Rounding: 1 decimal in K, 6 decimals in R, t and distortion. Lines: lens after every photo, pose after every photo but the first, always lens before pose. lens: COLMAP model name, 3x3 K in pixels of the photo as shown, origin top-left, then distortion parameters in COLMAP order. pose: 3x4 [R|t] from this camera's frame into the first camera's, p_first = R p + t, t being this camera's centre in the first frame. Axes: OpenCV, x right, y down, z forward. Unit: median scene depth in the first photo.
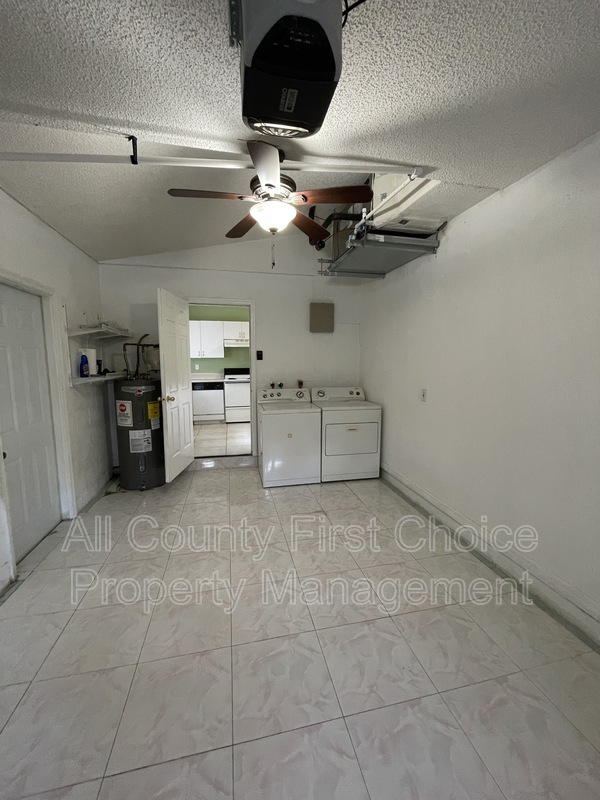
lens RADIAL K [[326.3, 0, 298.9], [0, 326.3, 398.6], [0, 0, 1]] dist [-0.001858, -0.000635]
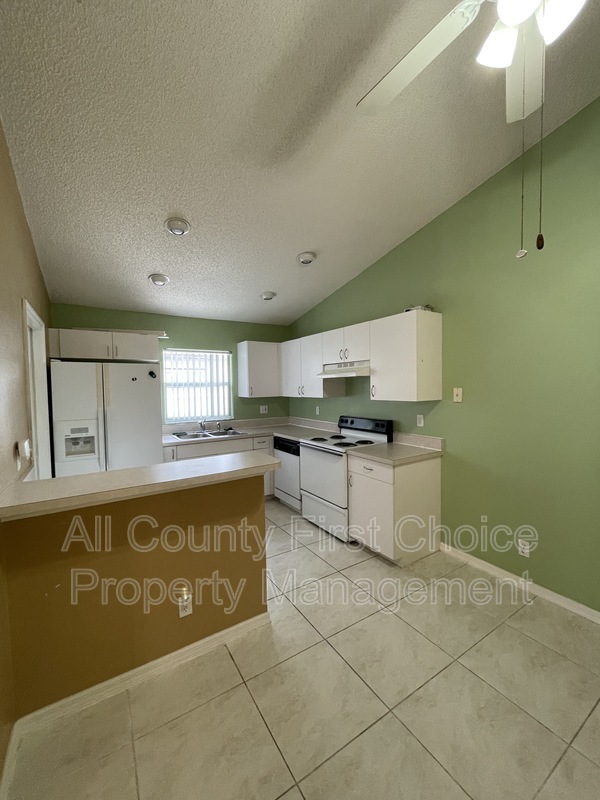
lens RADIAL K [[326.3, 0, 298.6], [0, 326.3, 398.1], [0, 0, 1]] dist [-0.001858, -0.000635]
pose [[0.341521, 0.031198, -0.939356, 0.281793], [-0.091855, 0.995772, -0.000324, -0.124721], [0.935375, 0.086395, 0.342943, 0.791594]]
